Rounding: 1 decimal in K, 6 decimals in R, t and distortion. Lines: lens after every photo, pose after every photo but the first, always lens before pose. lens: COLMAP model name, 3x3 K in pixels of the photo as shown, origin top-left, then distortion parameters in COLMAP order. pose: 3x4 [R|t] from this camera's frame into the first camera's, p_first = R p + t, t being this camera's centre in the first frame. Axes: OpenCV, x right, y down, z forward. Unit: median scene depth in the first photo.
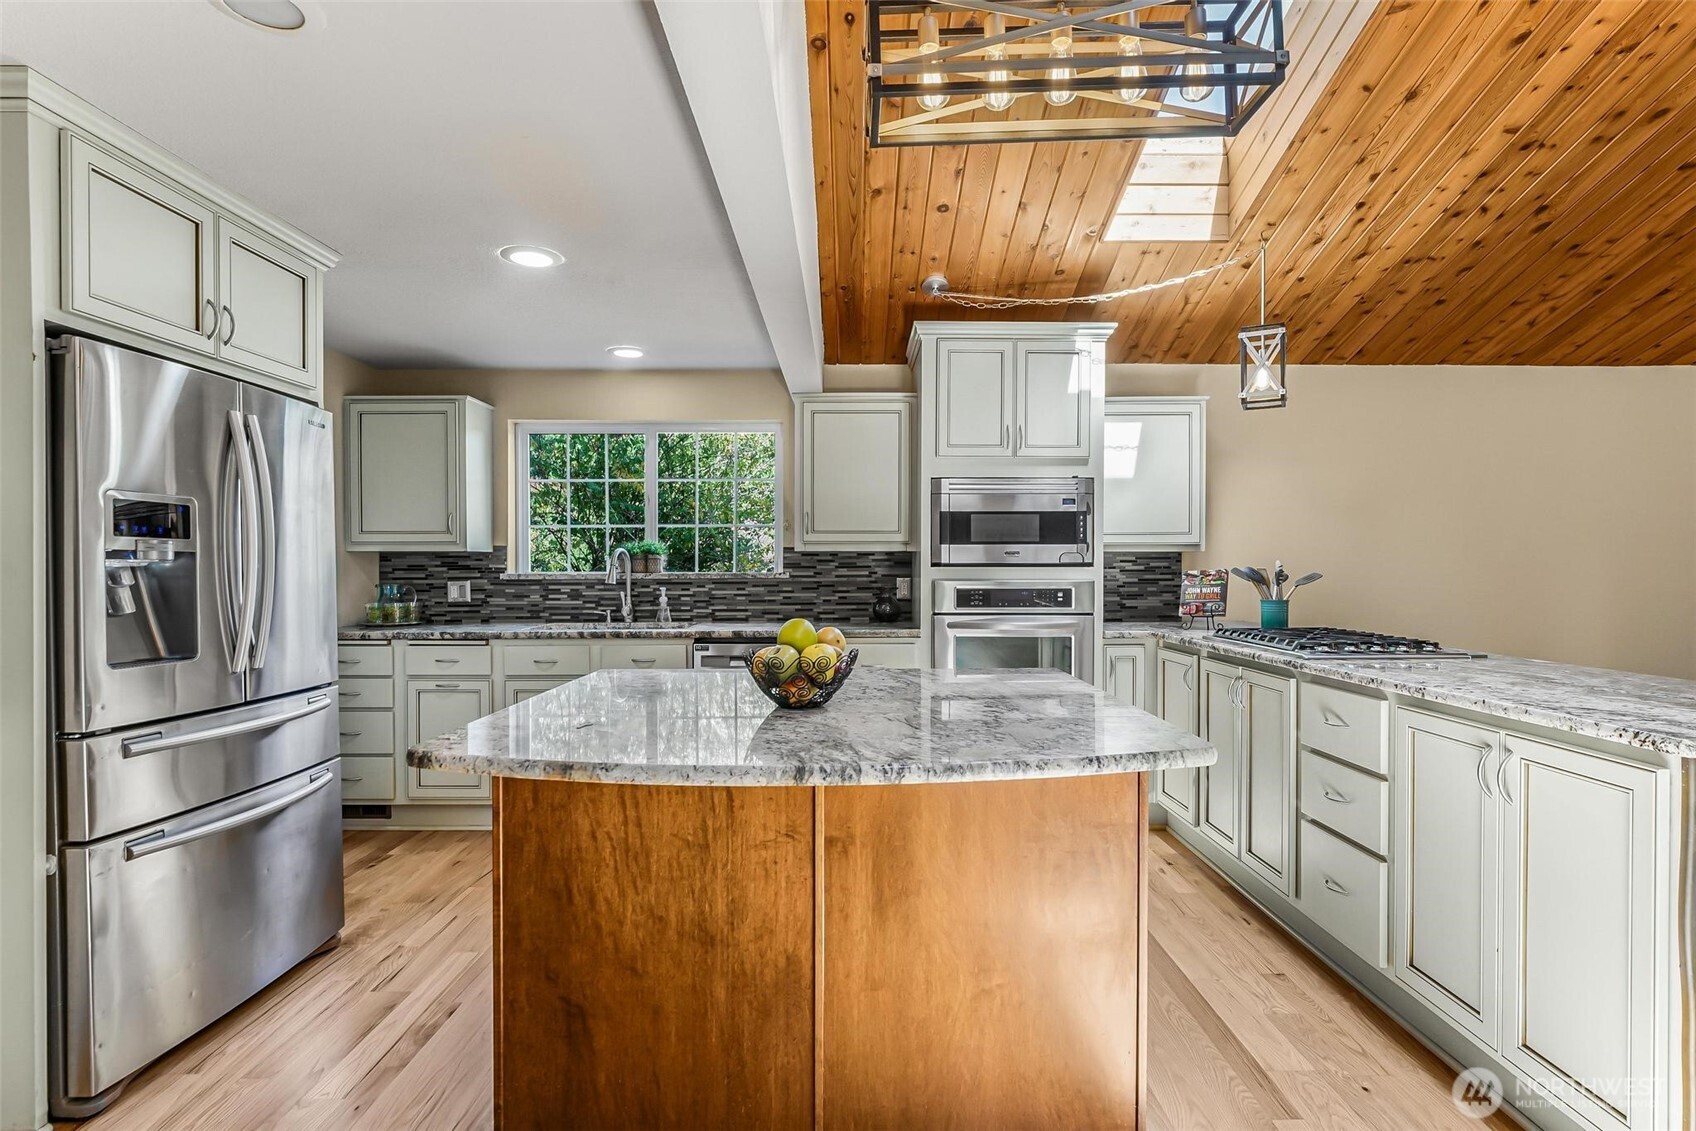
lens RADIAL K [[847.7, 0, 848.0], [0, 847.7, 565.5], [0, 0, 1]] dist [-0.000825, -0.000068]
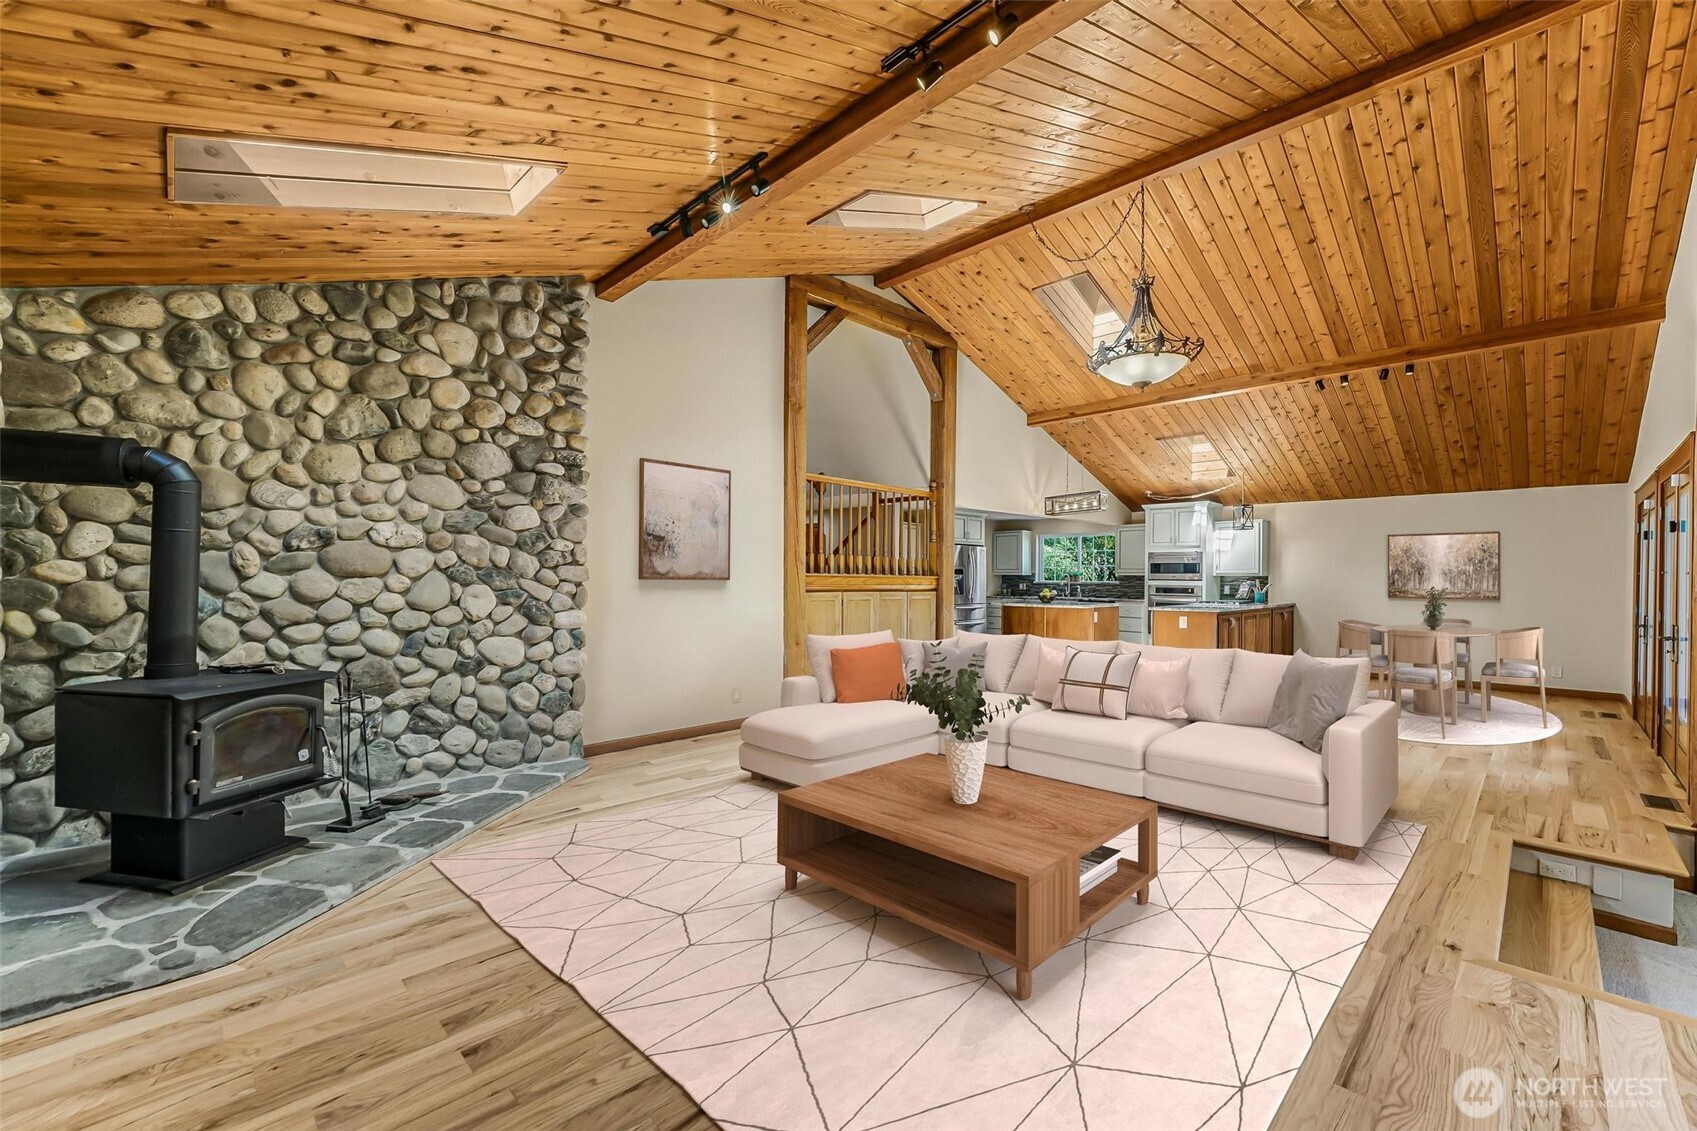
lens RADIAL K [[701.7, 0, 848.5], [0, 701.7, 565.5], [0, 0, 1]] dist [0.000087, 0.000036]
pose [[0.710277, -0.007616, -0.703881, 1.142005], [-0.001180, 0.999927, -0.012010, -0.021075], [0.703921, 0.009361, 0.710216, -1.655474]]
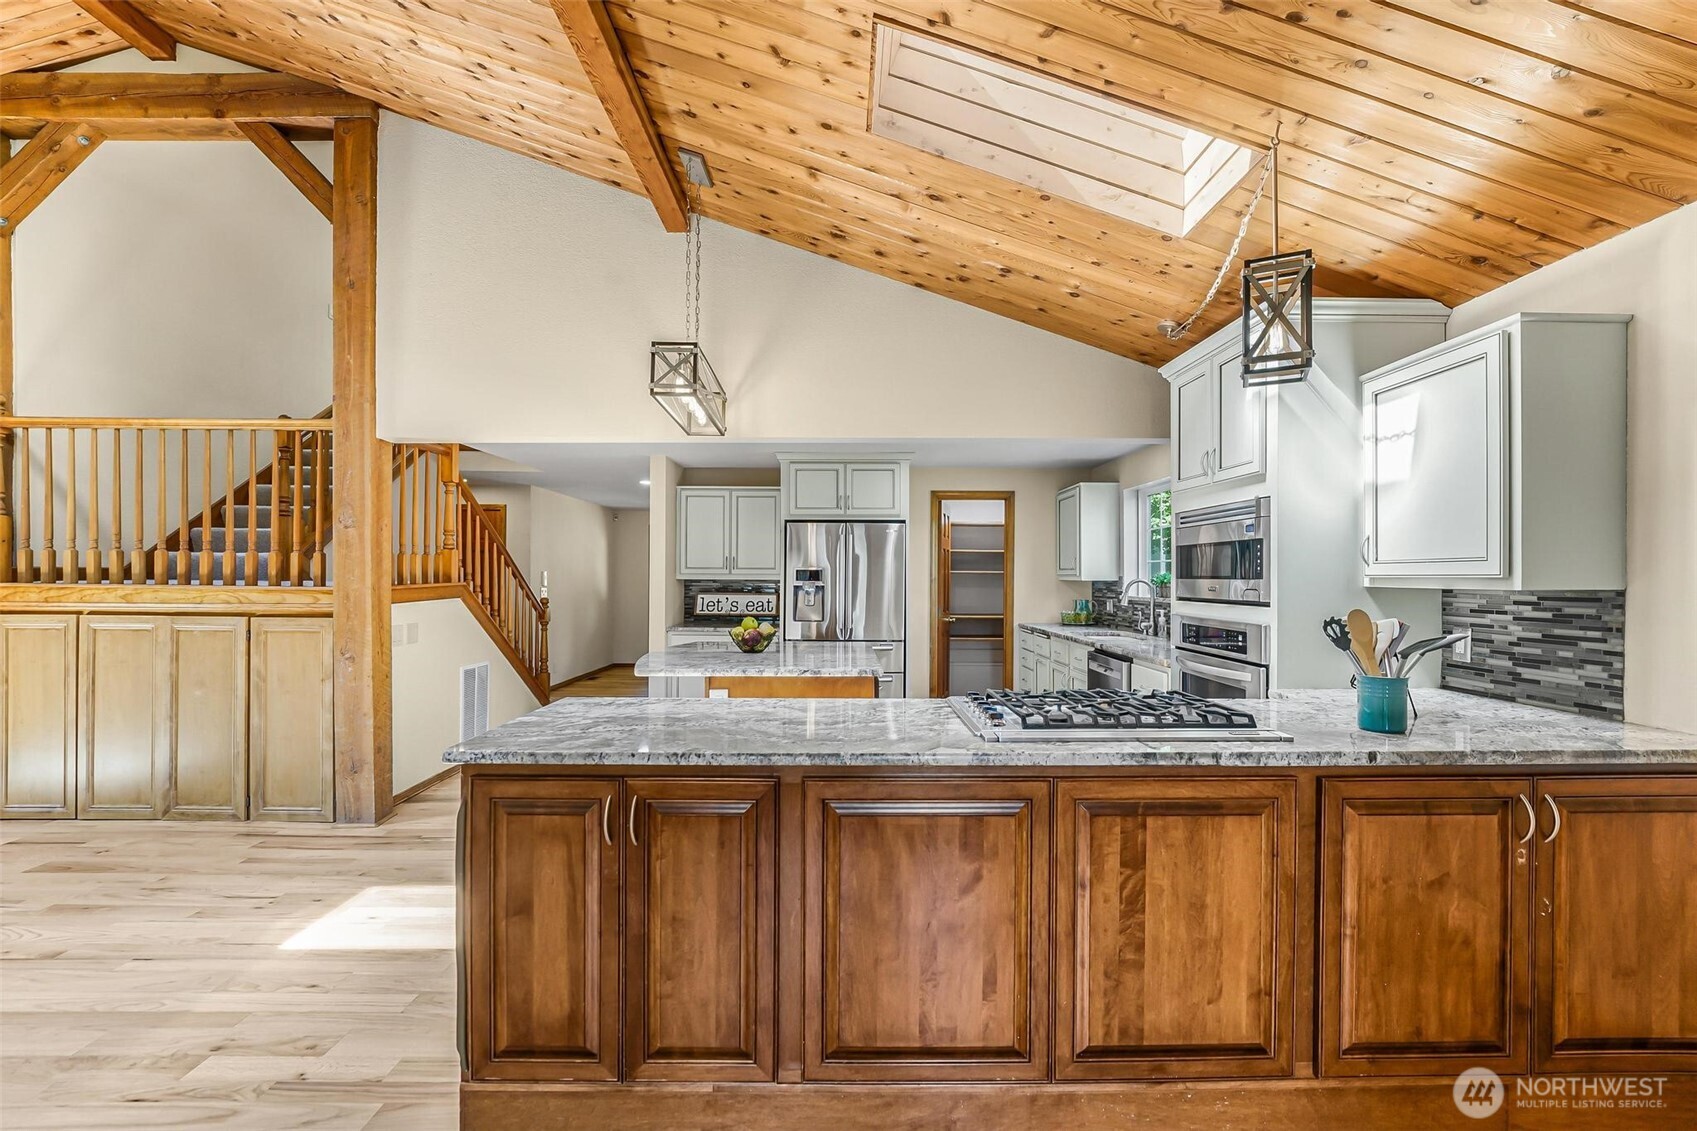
lens RADIAL K [[709.7, 0, 848.5], [0, 709.7, 565.5], [0, 0, 1]] dist [0.000489, 0.000059]
pose [[0.011437, -0.013290, -0.999846, 0.933785], [0.001066, 0.999911, -0.013279, -0.028971], [0.999934, -0.000914, 0.011450, 0.580113]]
